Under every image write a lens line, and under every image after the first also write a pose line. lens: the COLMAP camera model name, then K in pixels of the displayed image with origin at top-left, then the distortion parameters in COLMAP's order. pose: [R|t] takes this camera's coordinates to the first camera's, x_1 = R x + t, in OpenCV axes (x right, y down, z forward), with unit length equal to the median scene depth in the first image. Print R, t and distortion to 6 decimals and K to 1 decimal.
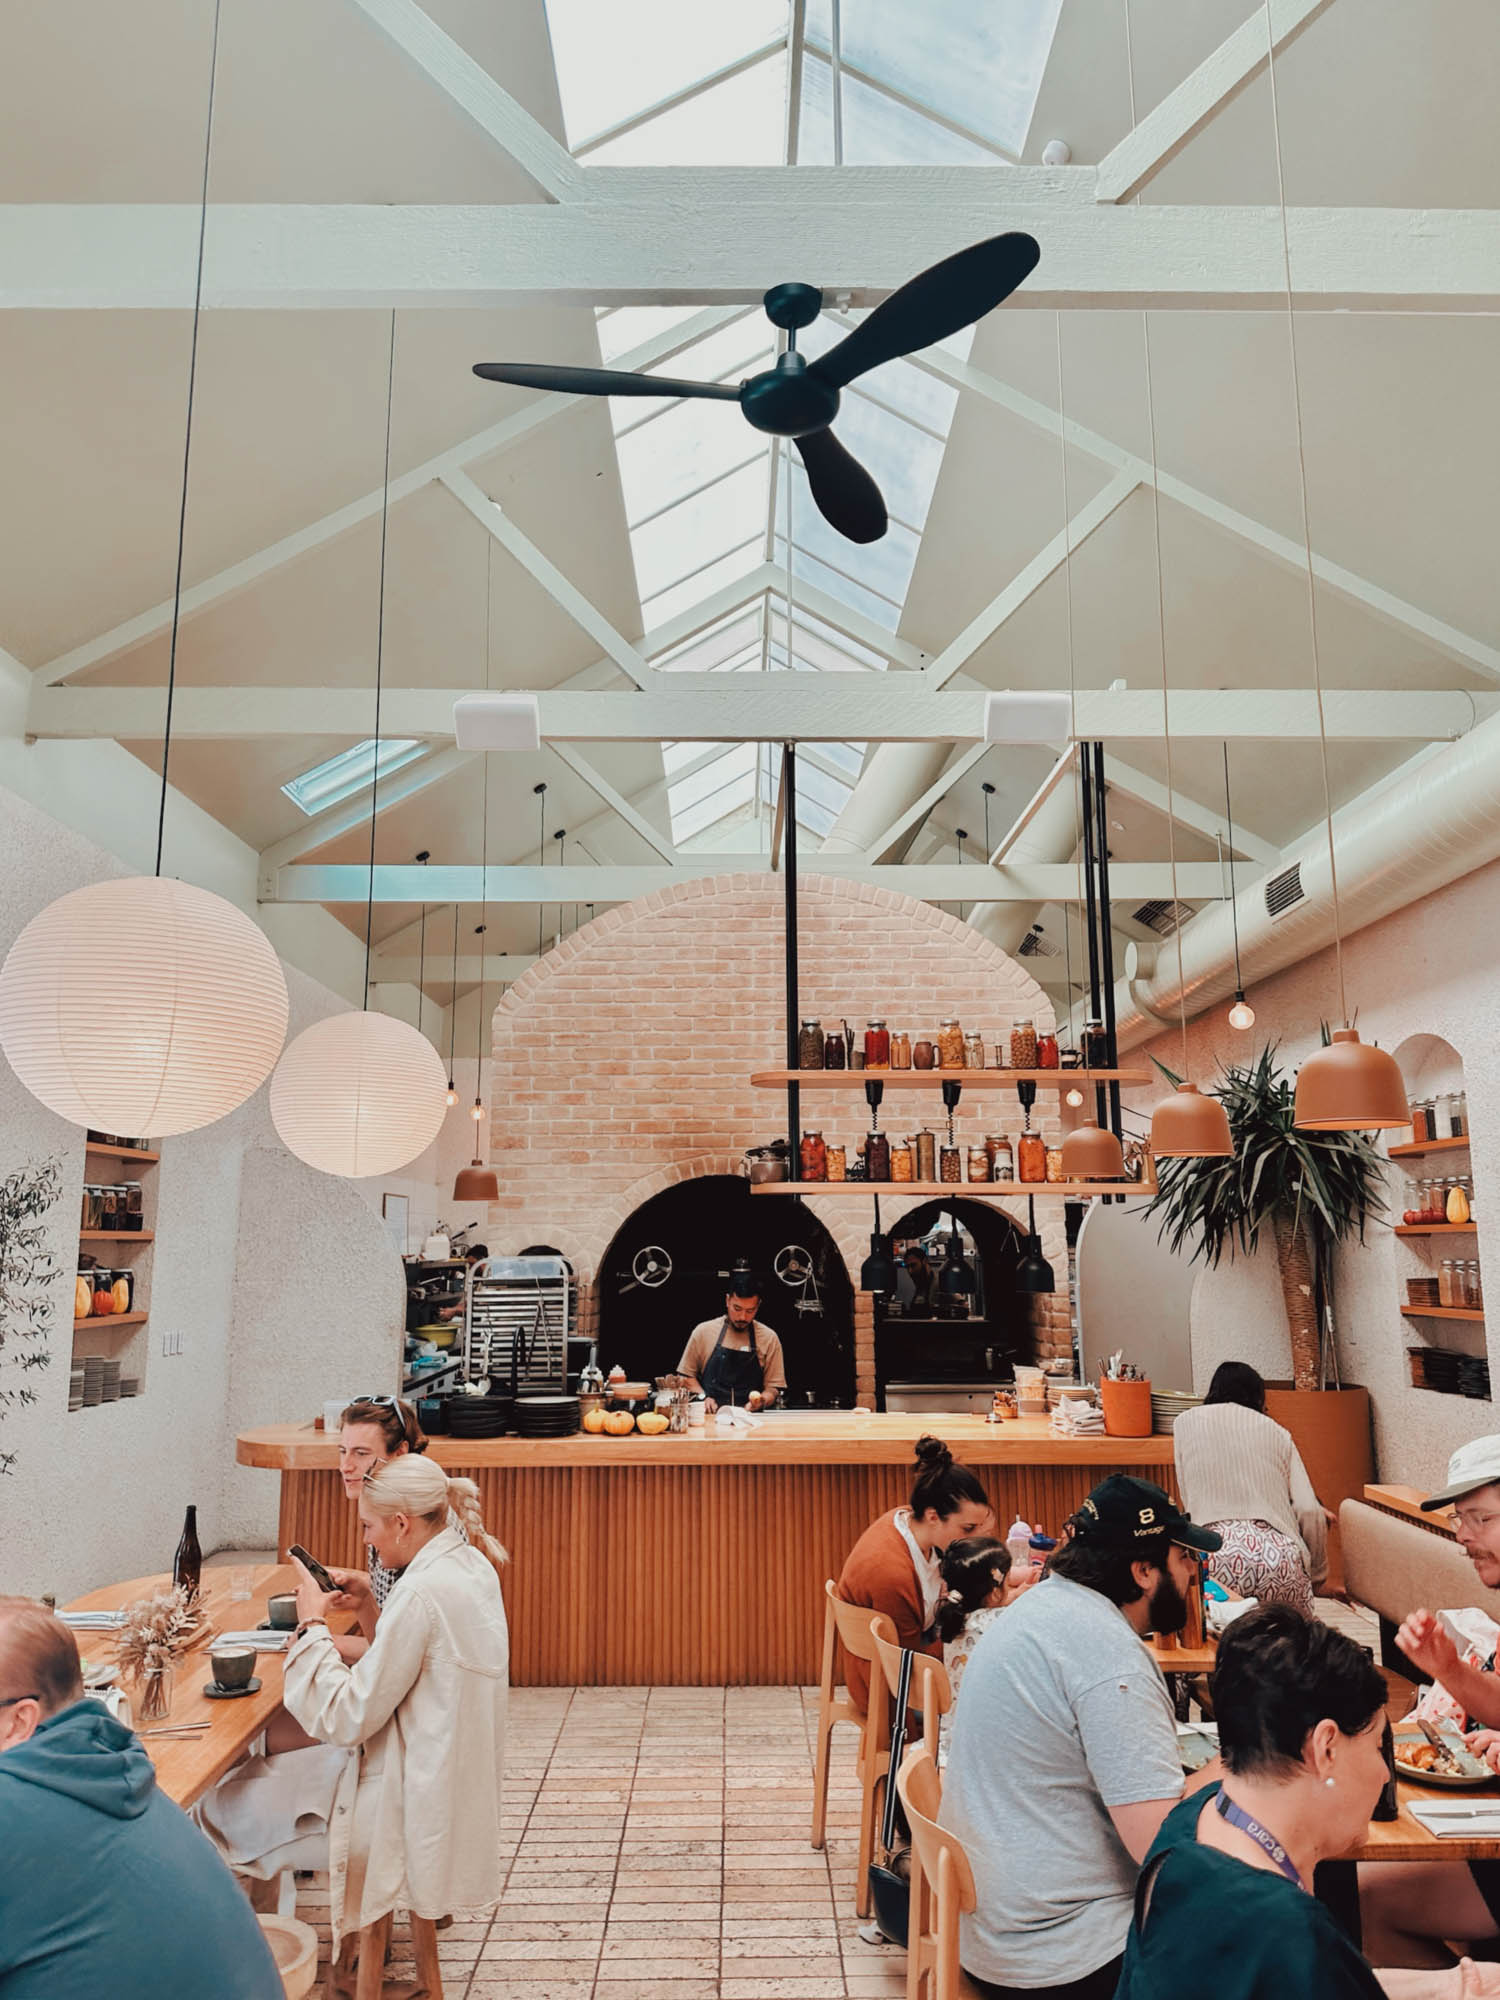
lens RADIAL K [[1409.8, 0, 750.0], [0, 1409.8, 993.6], [0, 0, 1]] dist [0.053733, -0.003359]
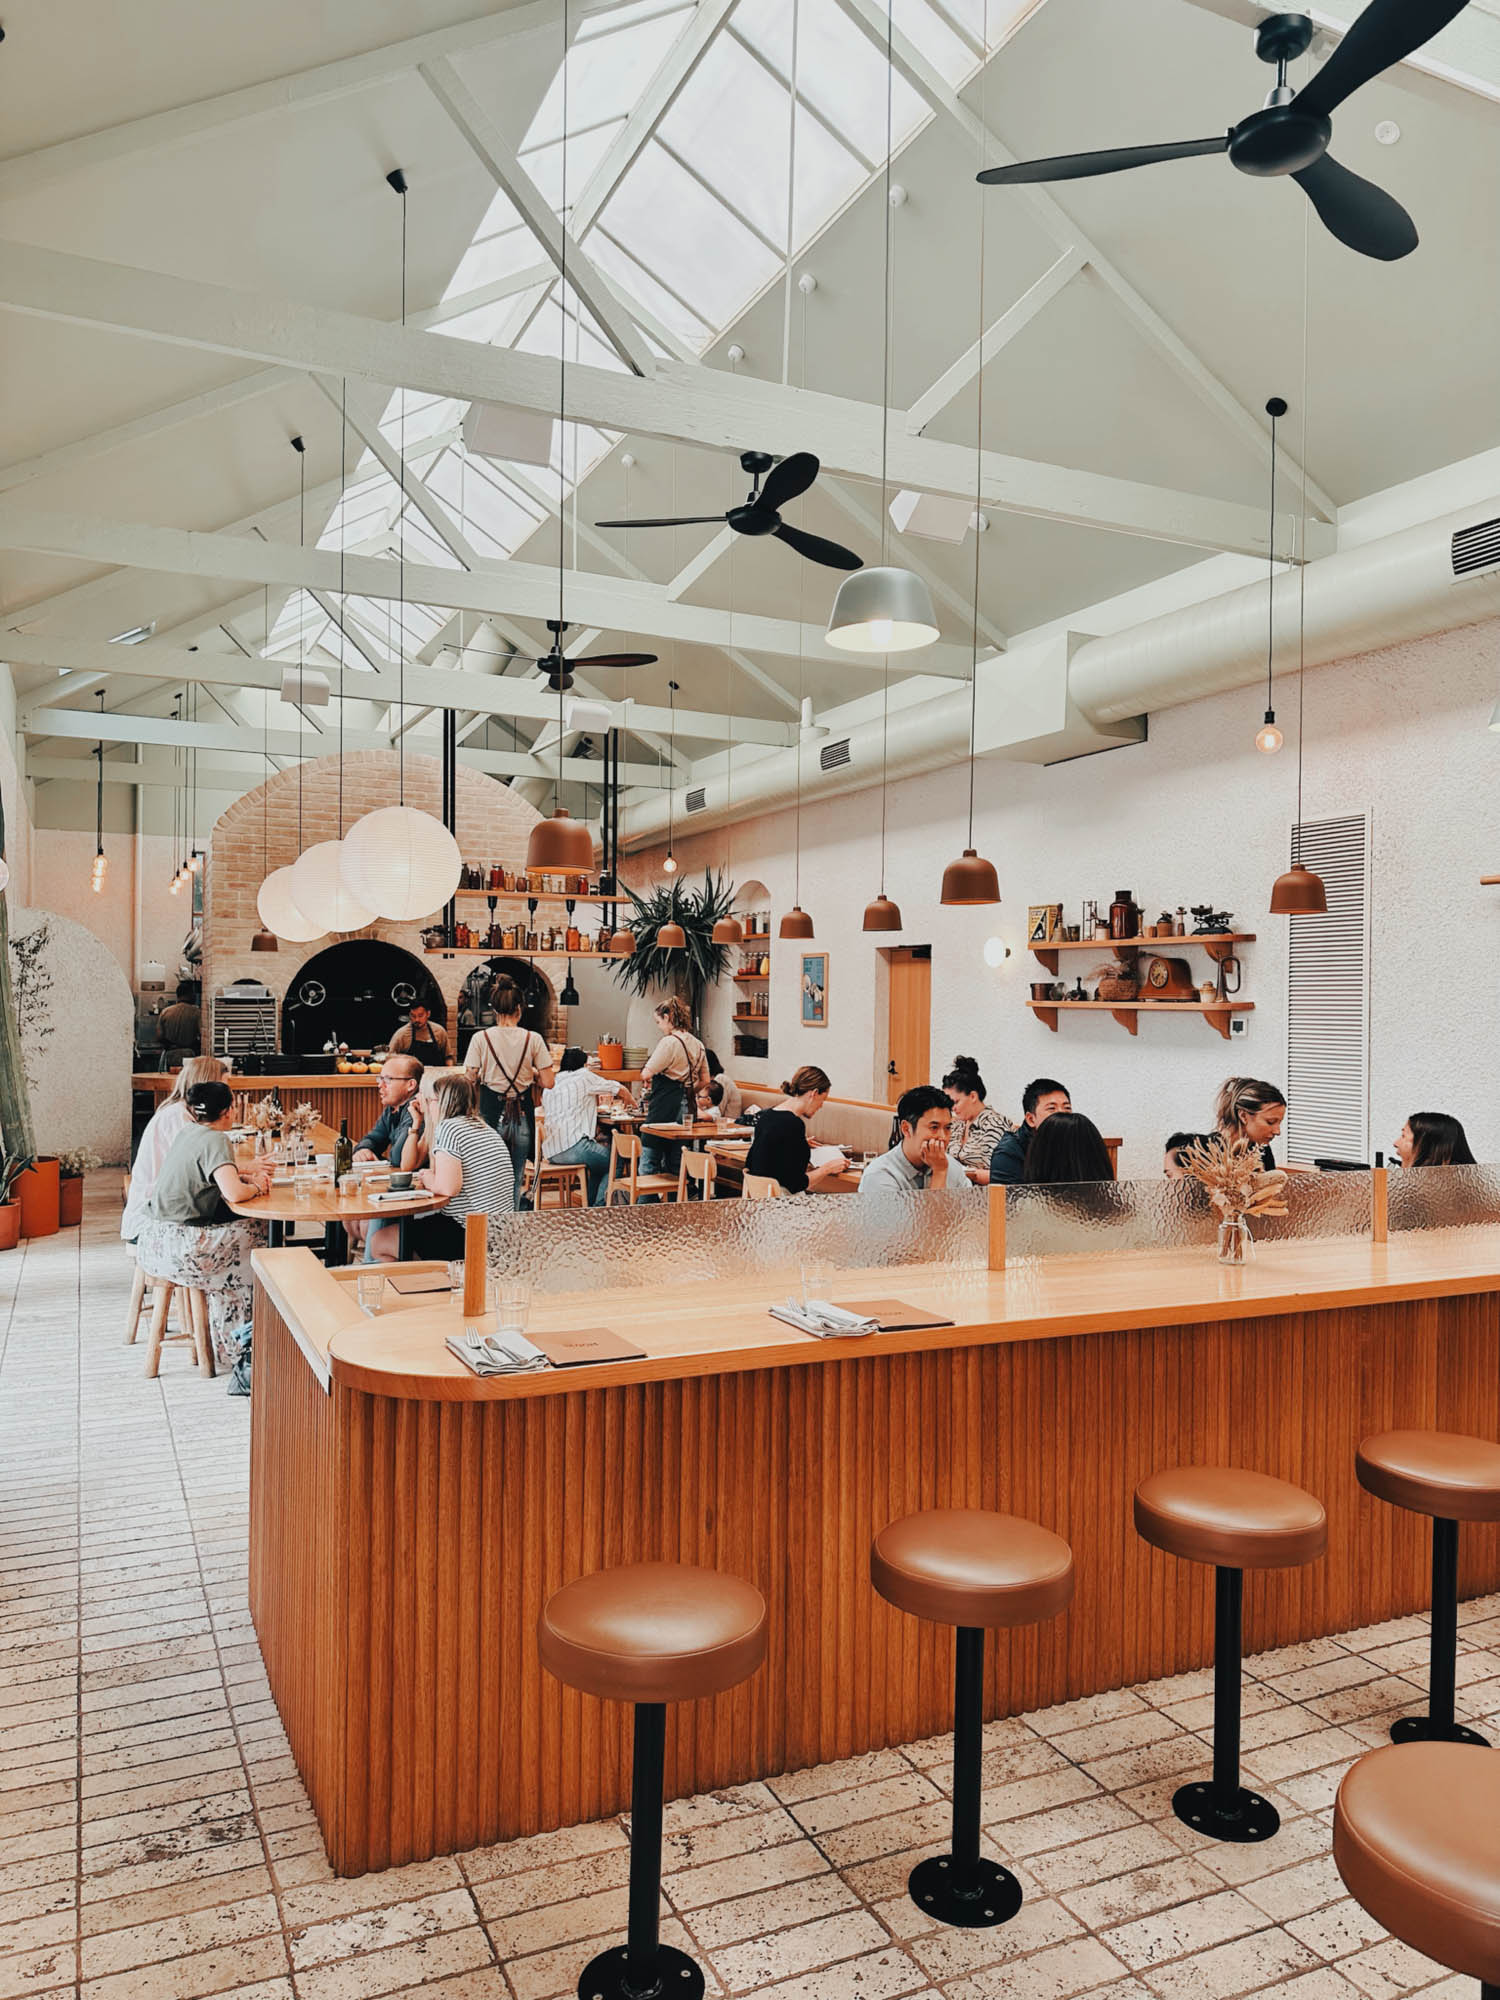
lens RADIAL K [[1413.8, 0, 749.4], [0, 1413.8, 999.6], [0, 0, 1]] dist [0.003853, 0.000595]
pose [[0.909475, 0.013531, 0.415538, -0.338334], [-0.087112, 0.983487, 0.158633, -0.116323], [-0.406530, -0.180471, 0.895636, -0.762186]]
